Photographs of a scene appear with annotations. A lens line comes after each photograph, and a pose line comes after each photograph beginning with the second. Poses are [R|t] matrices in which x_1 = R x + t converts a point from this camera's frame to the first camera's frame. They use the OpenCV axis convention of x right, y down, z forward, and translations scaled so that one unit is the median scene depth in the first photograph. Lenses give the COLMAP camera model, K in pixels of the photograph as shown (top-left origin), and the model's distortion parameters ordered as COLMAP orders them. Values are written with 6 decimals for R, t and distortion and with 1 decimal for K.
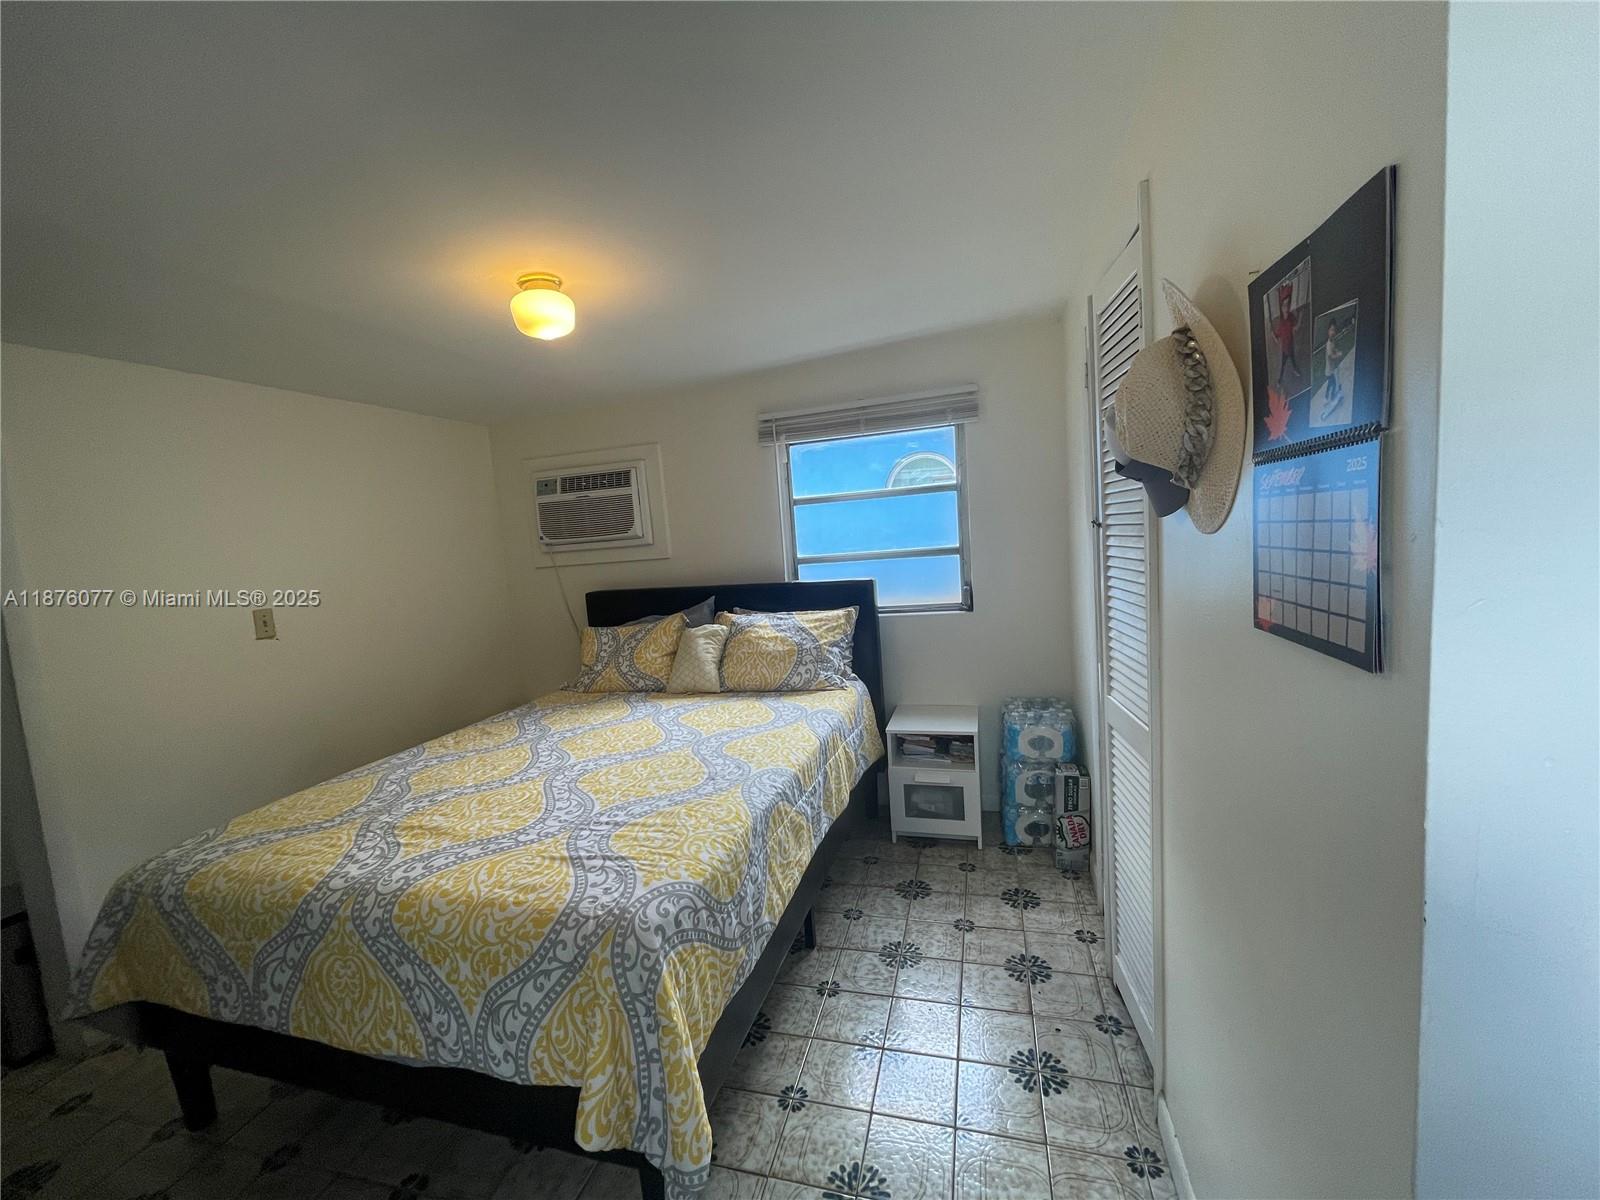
lens RADIAL K [[644.9, 0, 803.0], [0, 644.9, 598.4], [0, 0, 1]] dist [0.001869, -0.000976]
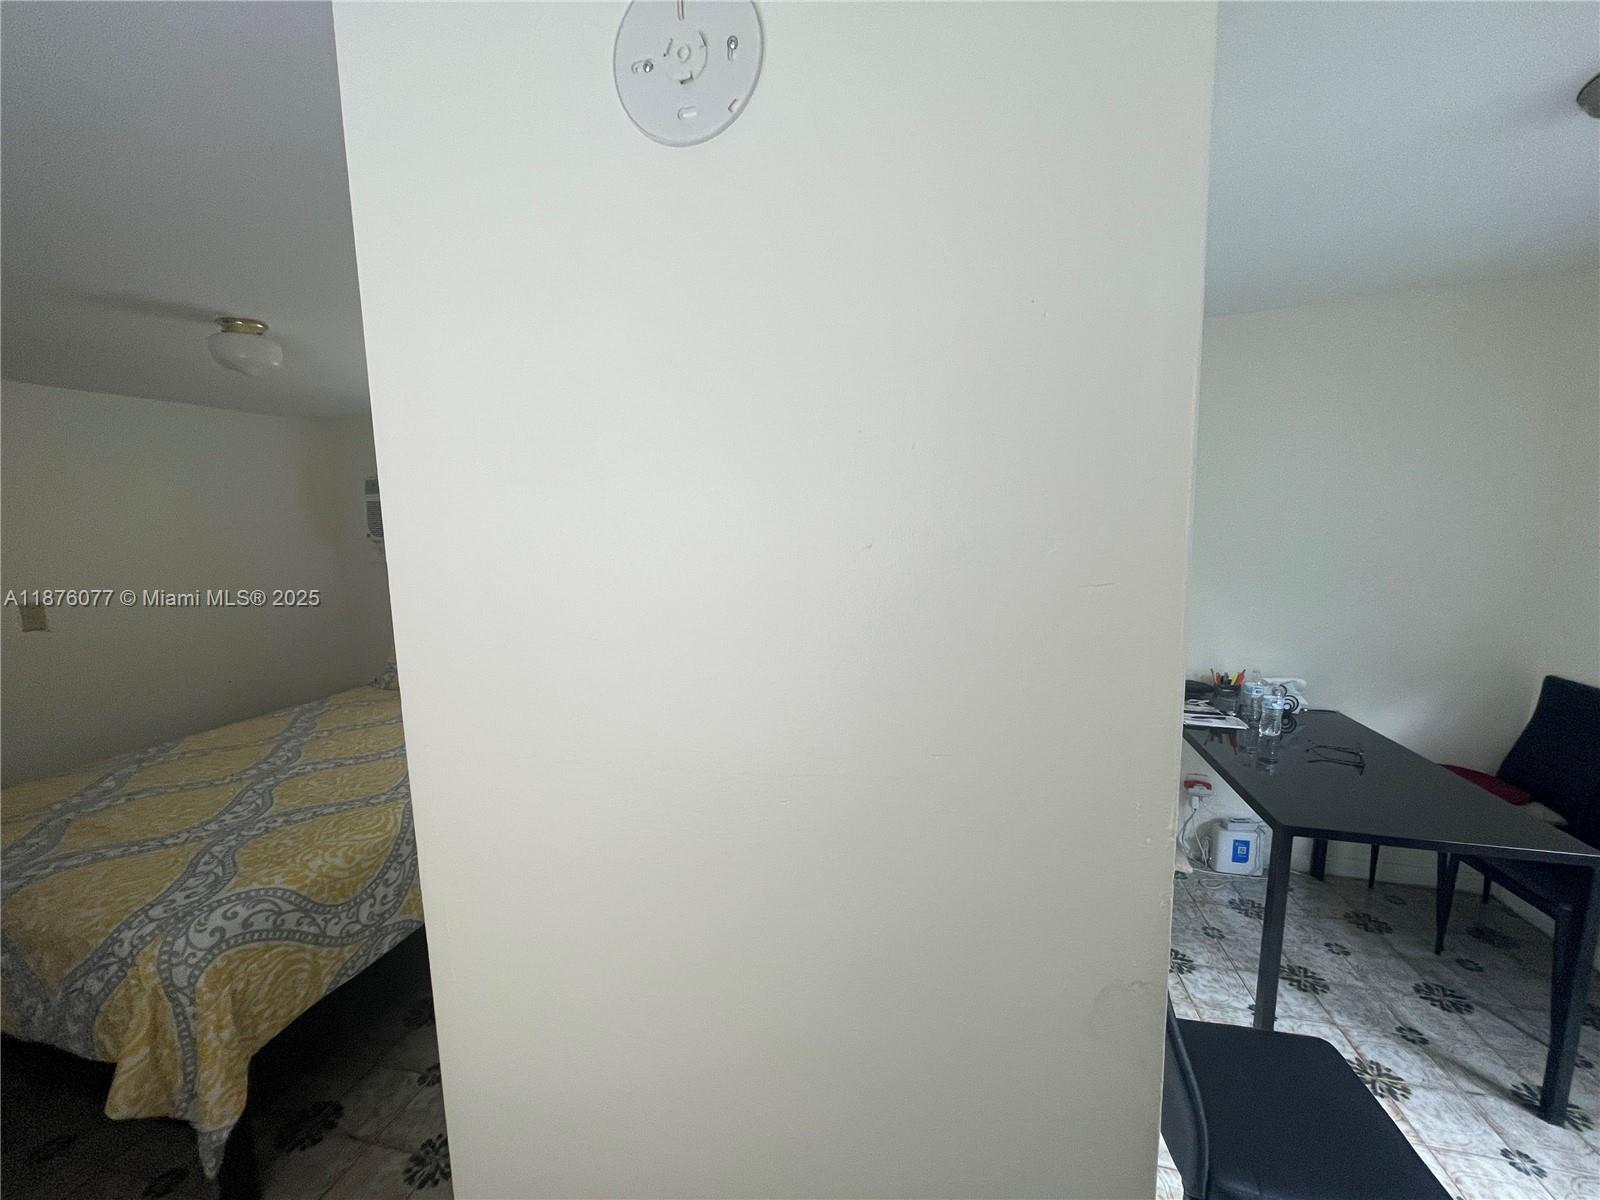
lens RADIAL K [[644.9, 0, 796.6], [0, 644.9, 600.7], [0, 0, 1]] dist [0.001869, -0.000976]
pose [[0.998459, 0.044096, 0.033692, 0.755259], [-0.045115, 0.998528, 0.030123, -0.155429], [-0.032314, -0.031597, 0.998978, -0.160584]]
